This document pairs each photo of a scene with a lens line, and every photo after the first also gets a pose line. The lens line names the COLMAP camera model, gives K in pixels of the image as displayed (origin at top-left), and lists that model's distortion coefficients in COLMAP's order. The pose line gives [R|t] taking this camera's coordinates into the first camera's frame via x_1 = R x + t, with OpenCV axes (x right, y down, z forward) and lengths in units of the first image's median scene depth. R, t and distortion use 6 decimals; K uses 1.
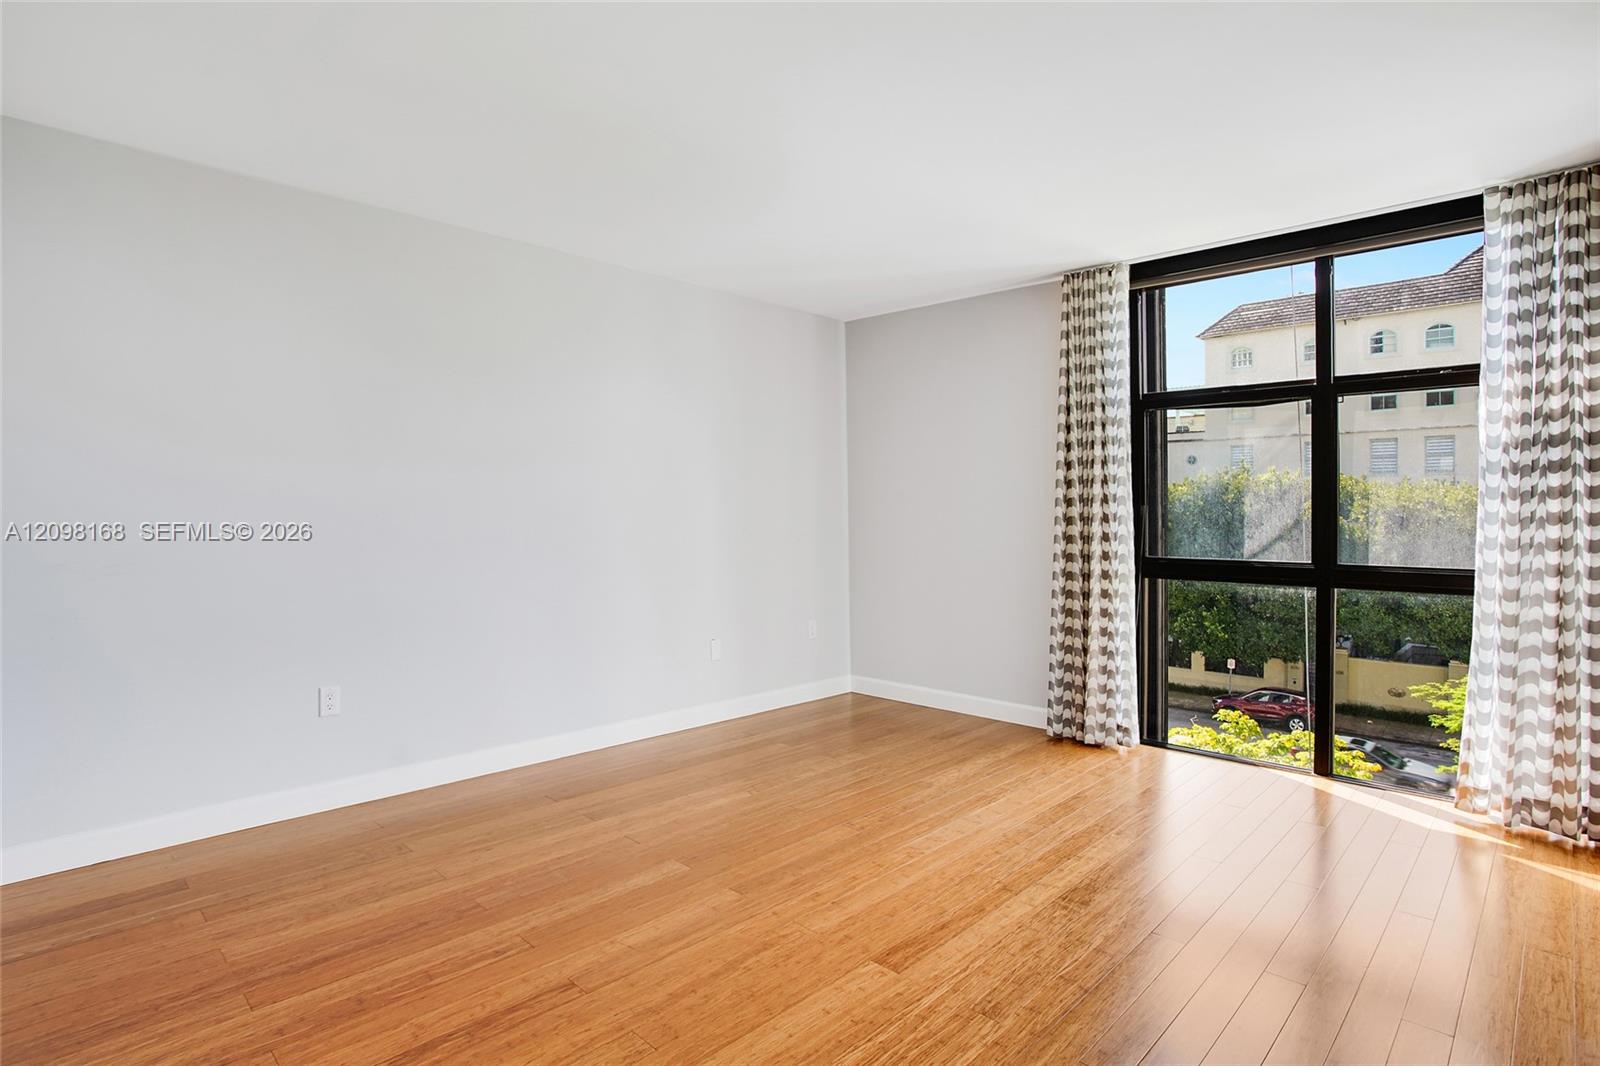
lens RADIAL K [[797.1, 0, 790.0], [0, 797.1, 525.1], [0, 0, 1]] dist [-0.069635, 0.026546]
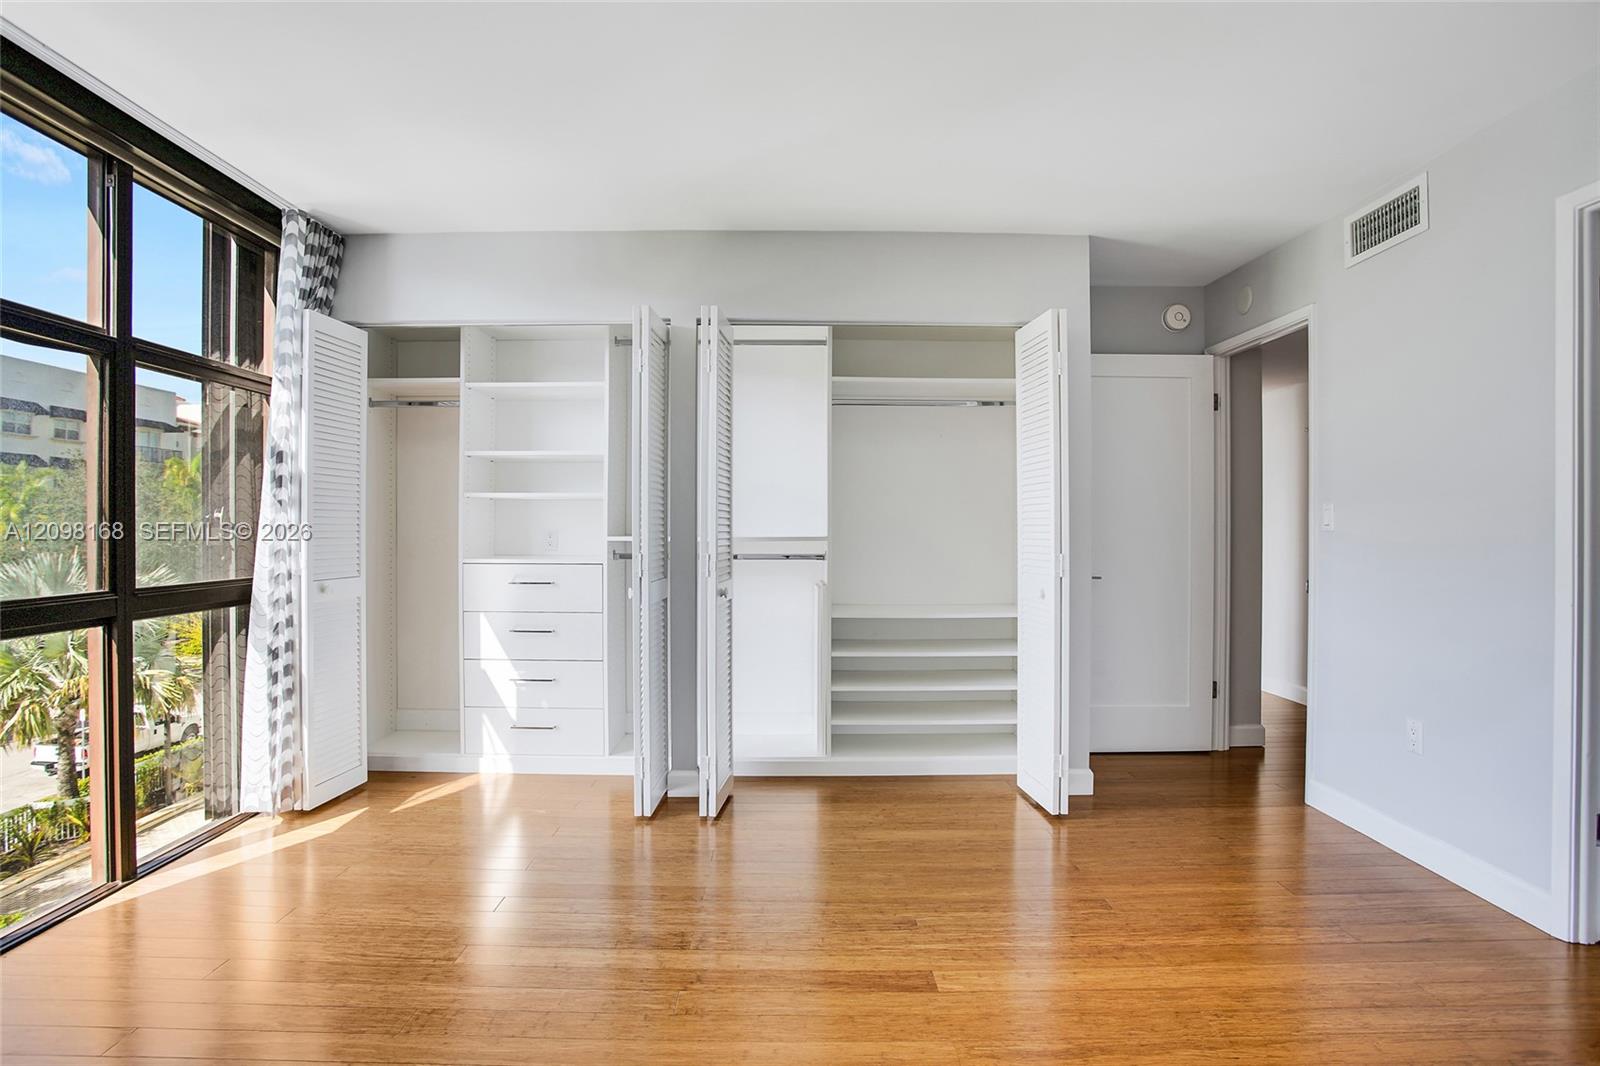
lens RADIAL K [[797.1, 0, 790.0], [0, 797.1, 525.1], [0, 0, 1]] dist [-0.069635, 0.026546]
pose [[-0.712070, -0.004795, 0.702092, -0.399293], [0.005243, 0.999912, 0.012147, -0.024271], [-0.702089, 0.012330, -0.711982, 1.658407]]
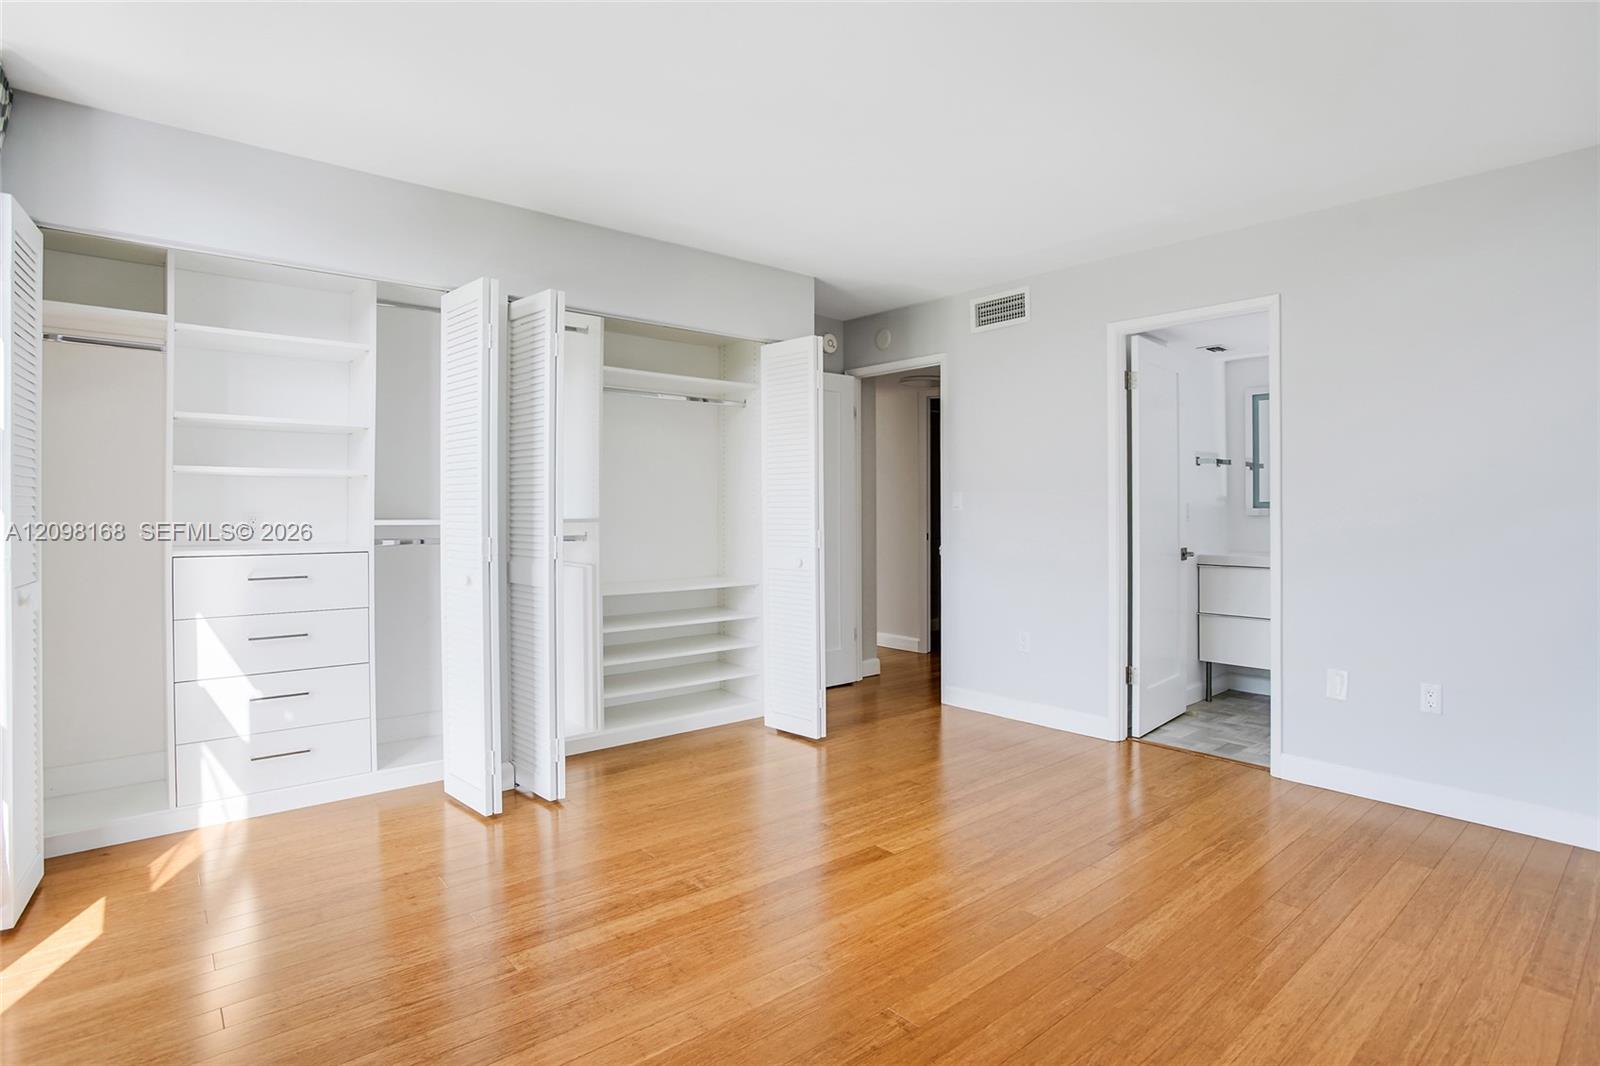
lens RADIAL K [[835.2, 0, 799.9], [0, 835.2, 478.8], [0, 0, 1]] dist [-0.035656, 0.000914]
pose [[-0.997312, -0.001329, 0.073266, 0.147488], [-0.002774, 0.999804, -0.019624, -0.030870], [-0.073225, -0.019775, -0.997119, 2.198121]]
